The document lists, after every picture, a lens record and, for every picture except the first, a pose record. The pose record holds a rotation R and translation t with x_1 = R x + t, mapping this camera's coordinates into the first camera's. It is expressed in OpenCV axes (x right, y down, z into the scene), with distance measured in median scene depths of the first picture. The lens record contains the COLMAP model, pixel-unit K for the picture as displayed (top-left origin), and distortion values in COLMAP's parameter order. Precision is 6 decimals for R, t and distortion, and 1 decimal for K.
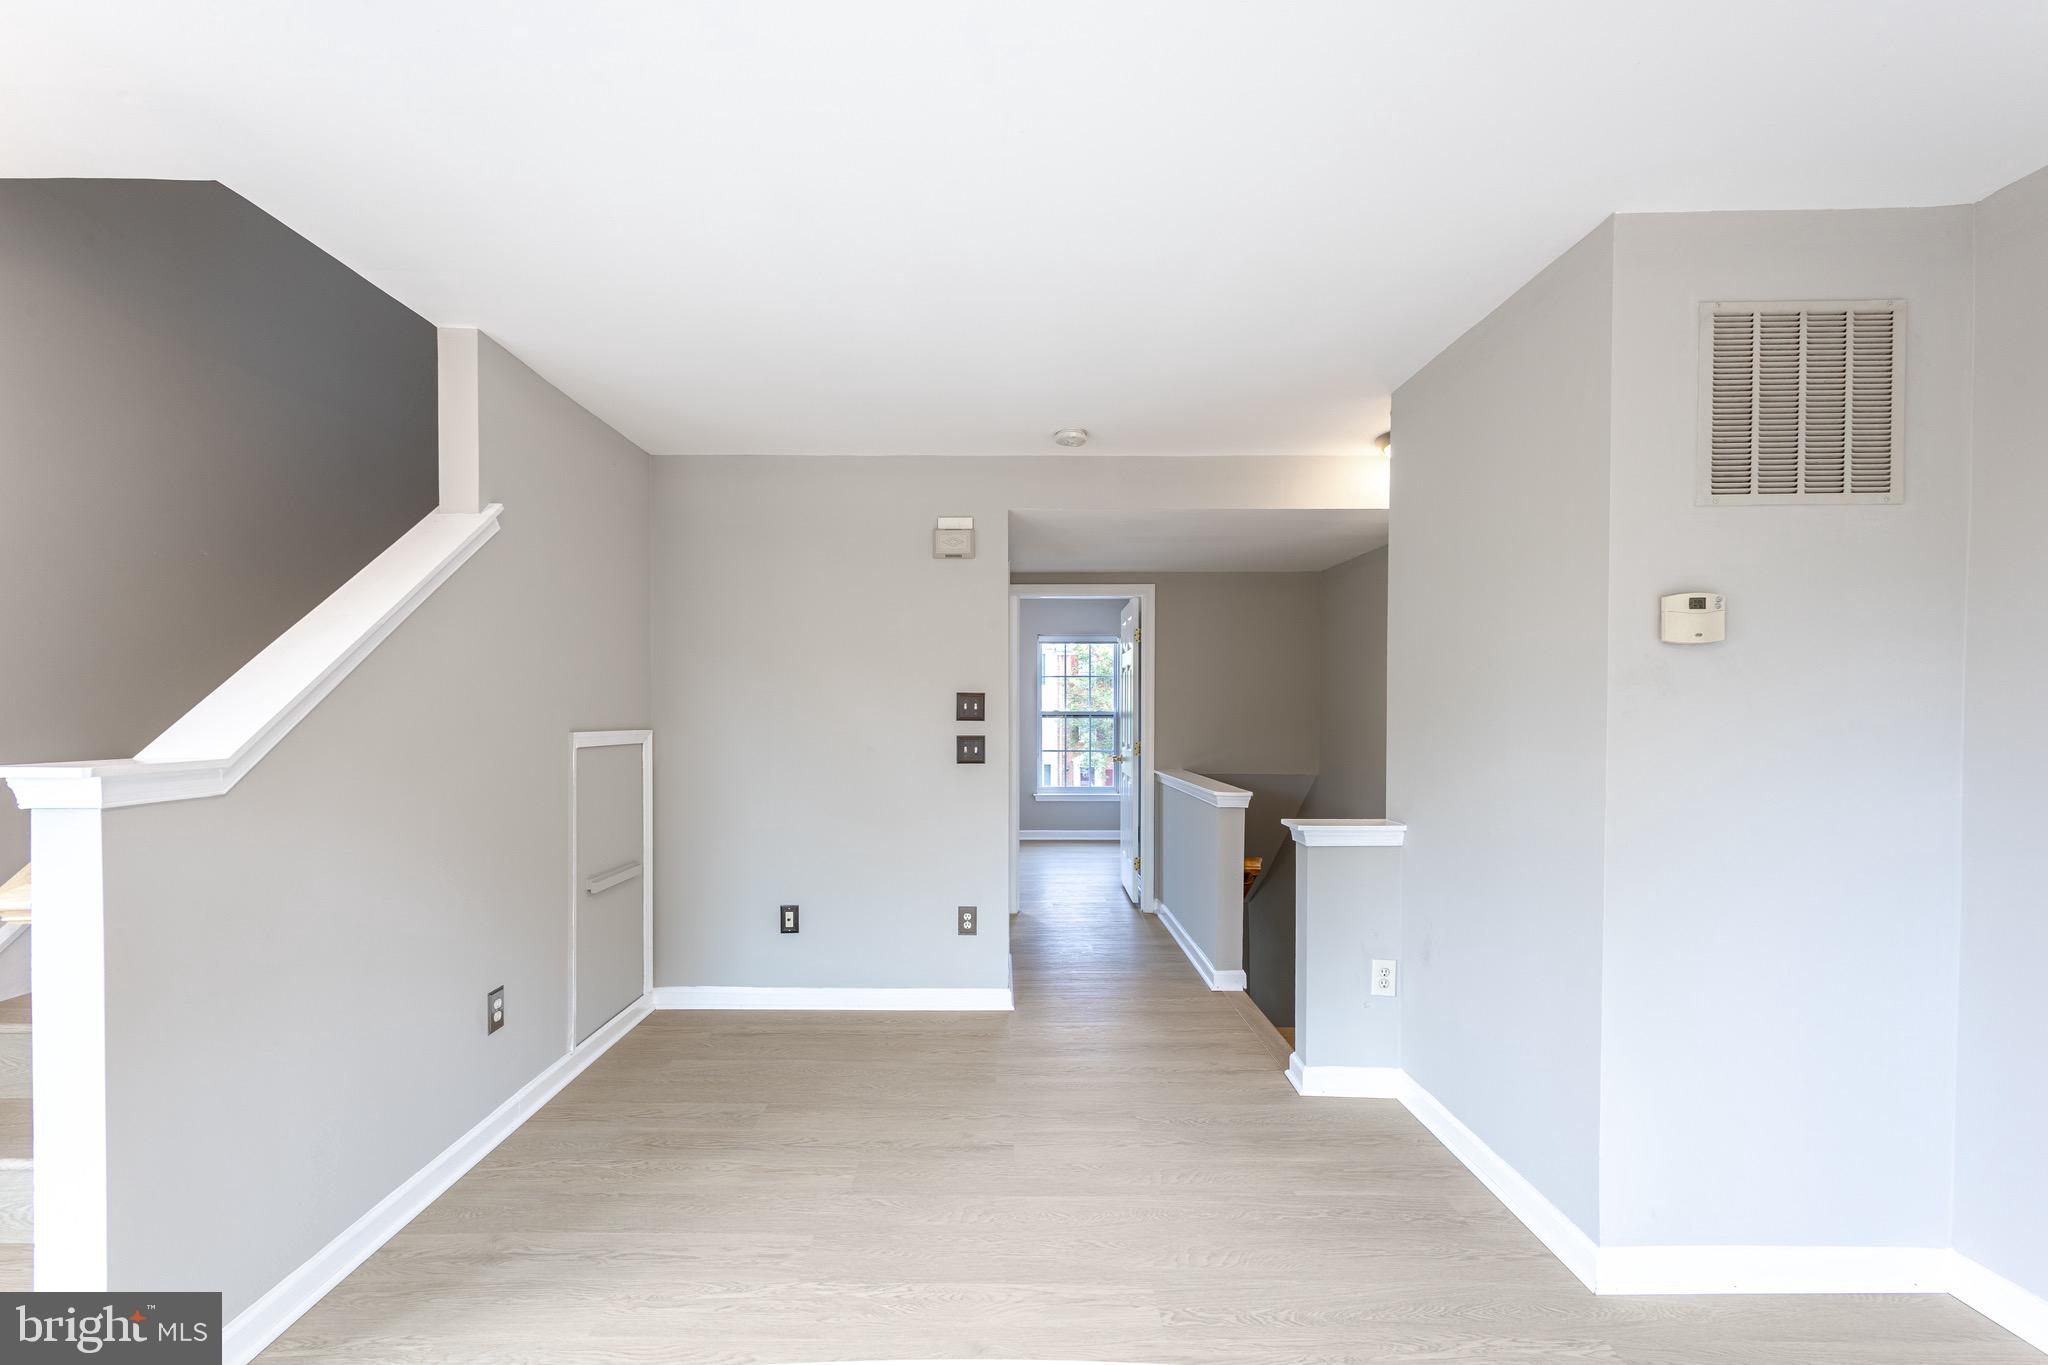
lens RADIAL K [[854.1, 0, 1000.7], [0, 854.1, 722.3], [0, 0, 1]] dist [0.002015, -0.000398]
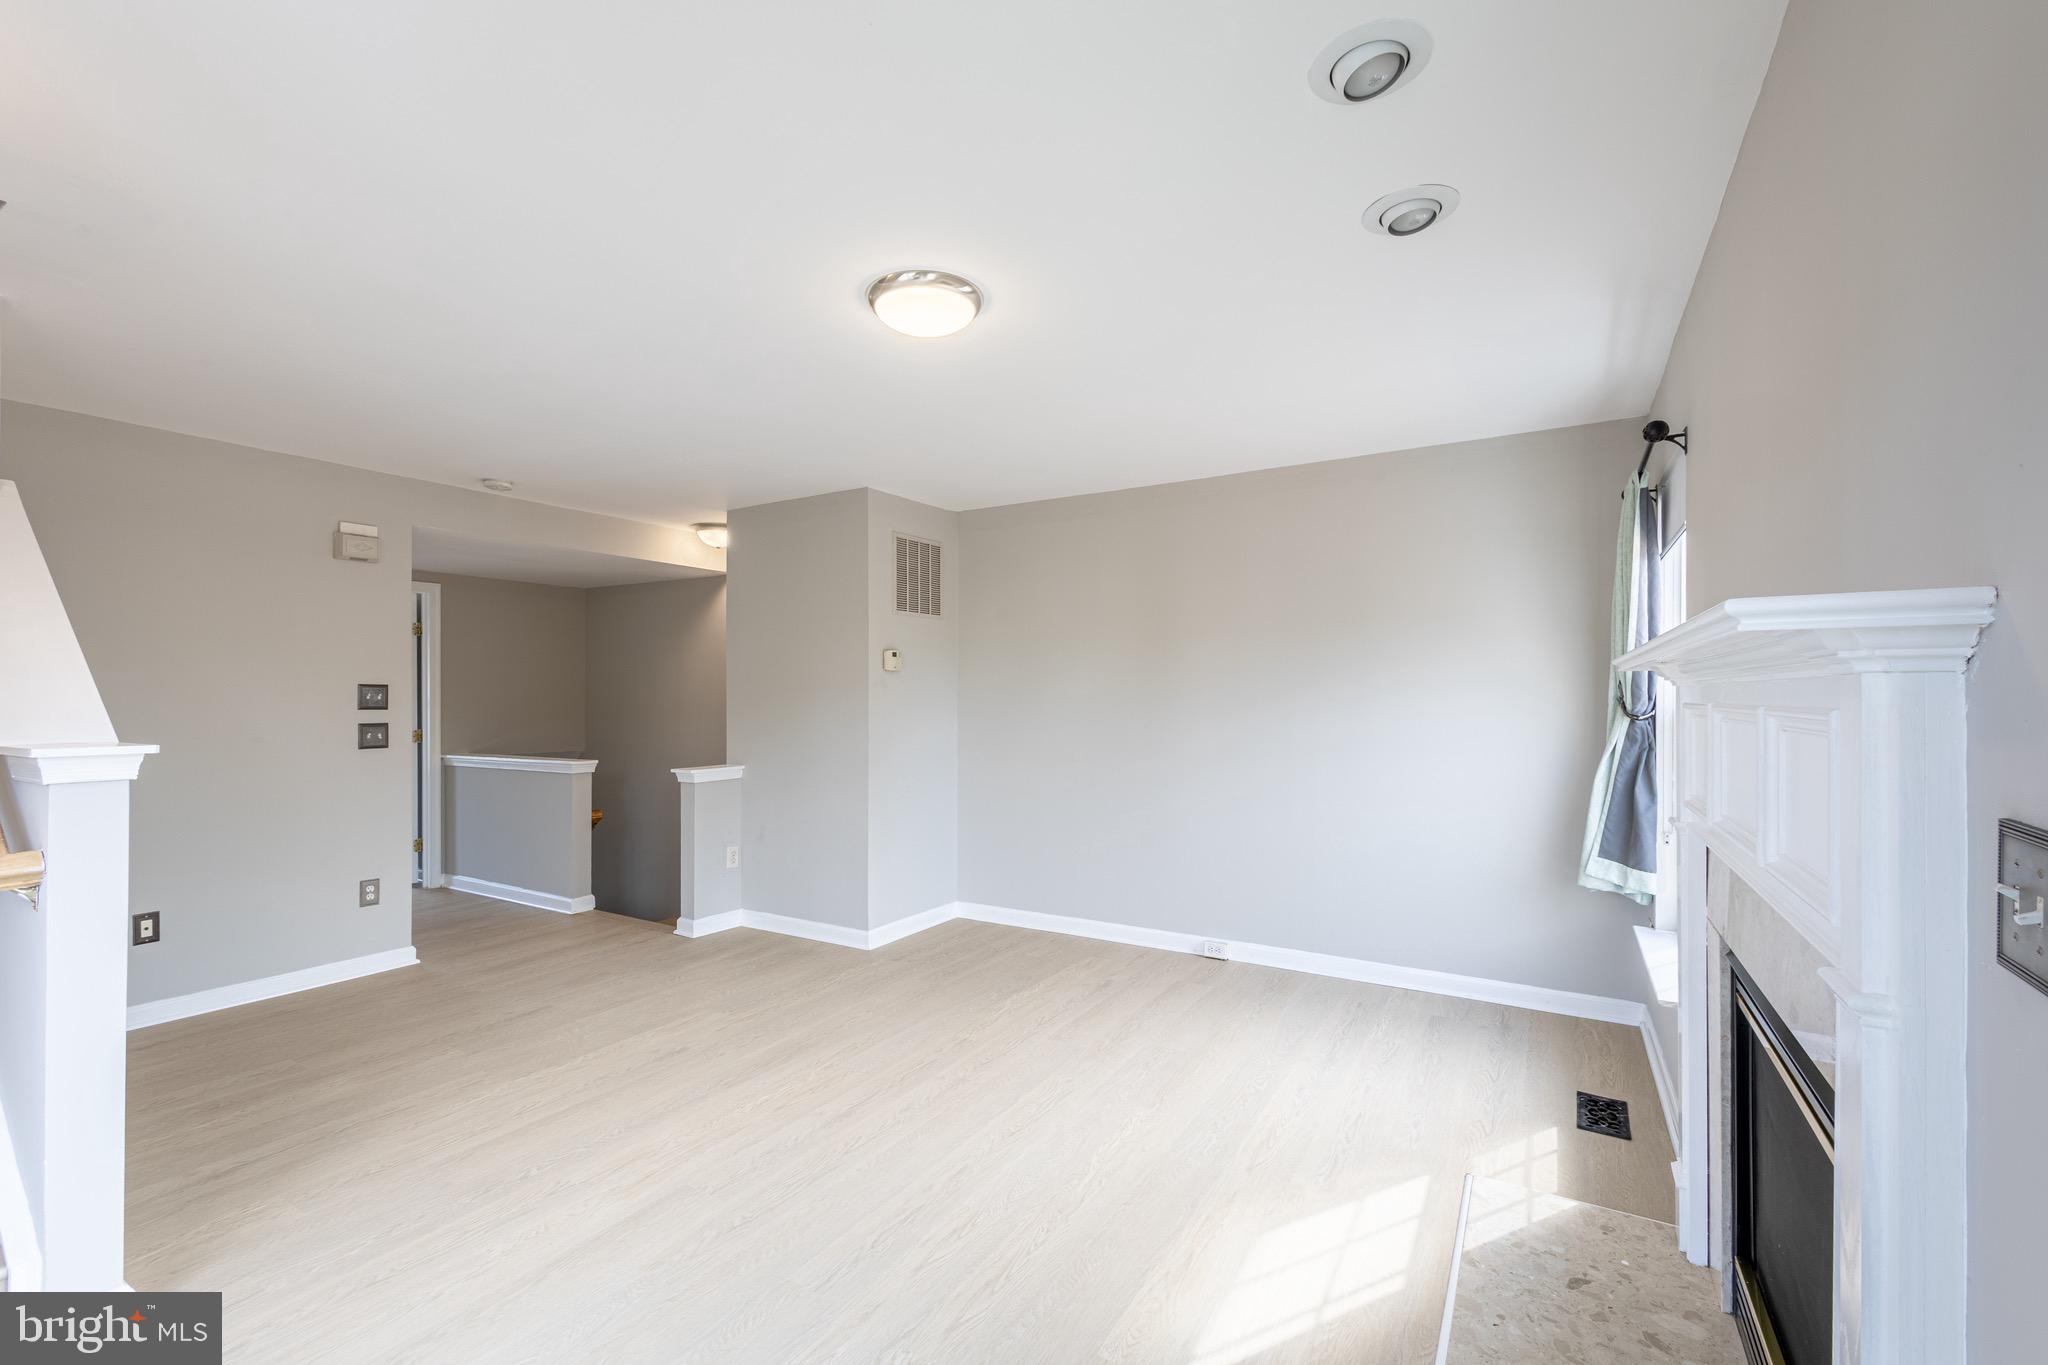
lens RADIAL K [[894.8, 0, 1040.0], [0, 894.8, 694.0], [0, 0, 1]] dist [0.002888, 0.000131]
pose [[0.496787, 0.001006, 0.867872, -0.791357], [0.015711, 0.999825, -0.010152, 0.004258], [-0.867731, 0.018678, 0.496684, -0.415319]]
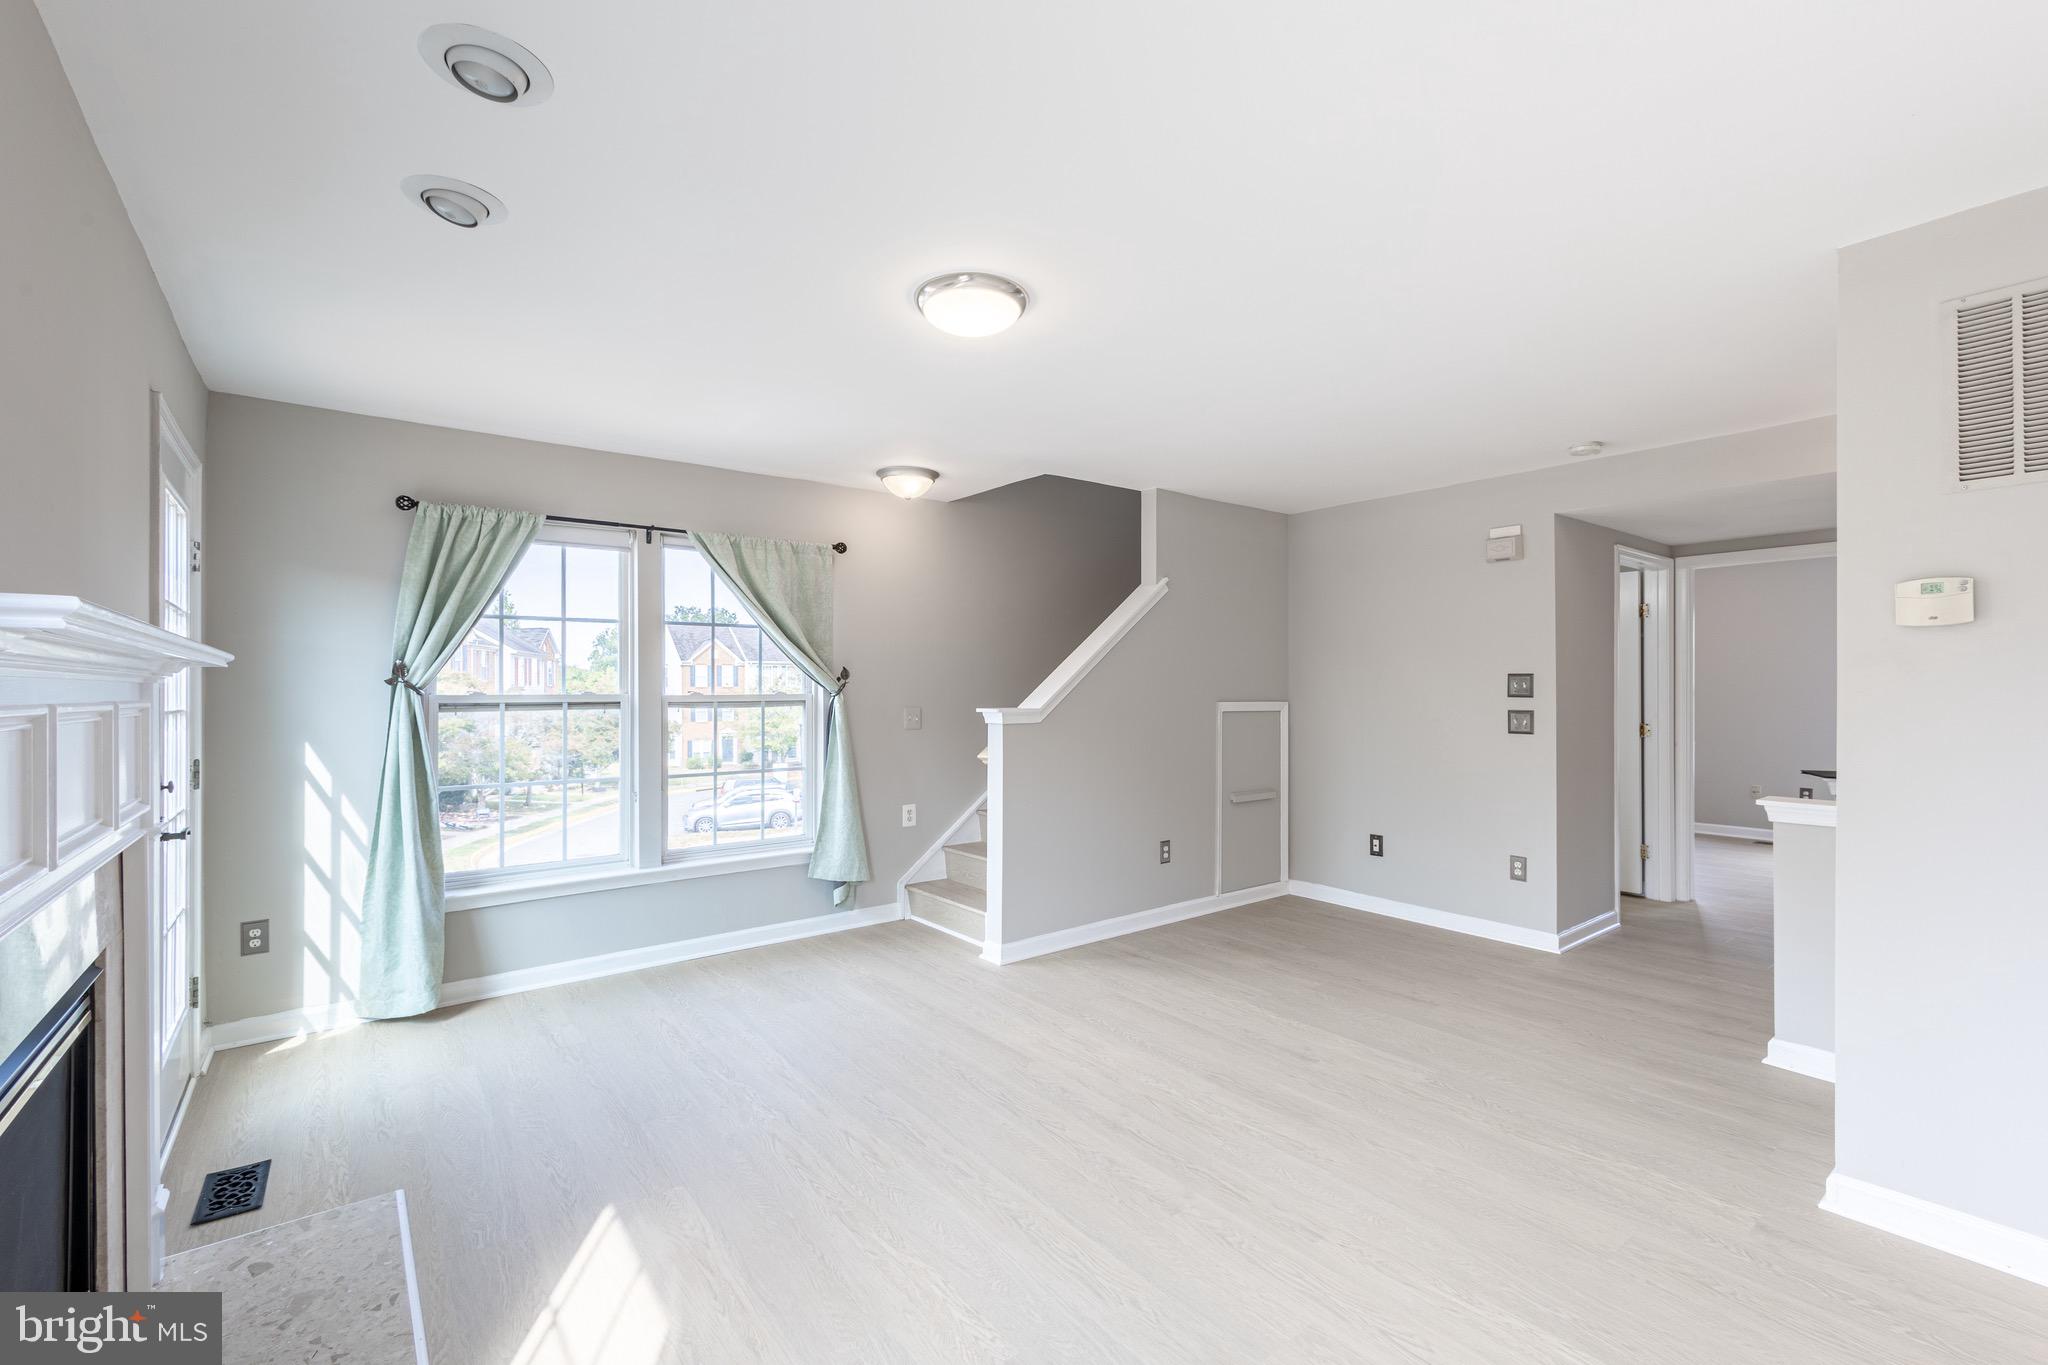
lens RADIAL K [[878.8, 0, 996.4], [0, 878.8, 684.1], [0, 0, 1]] dist [0.002229, -0.000157]
pose [[0.590594, -0.004116, -0.806958, 0.666179], [-0.010486, 0.999863, -0.012775, 0.003660], [0.806901, 0.016006, 0.590470, -0.380923]]
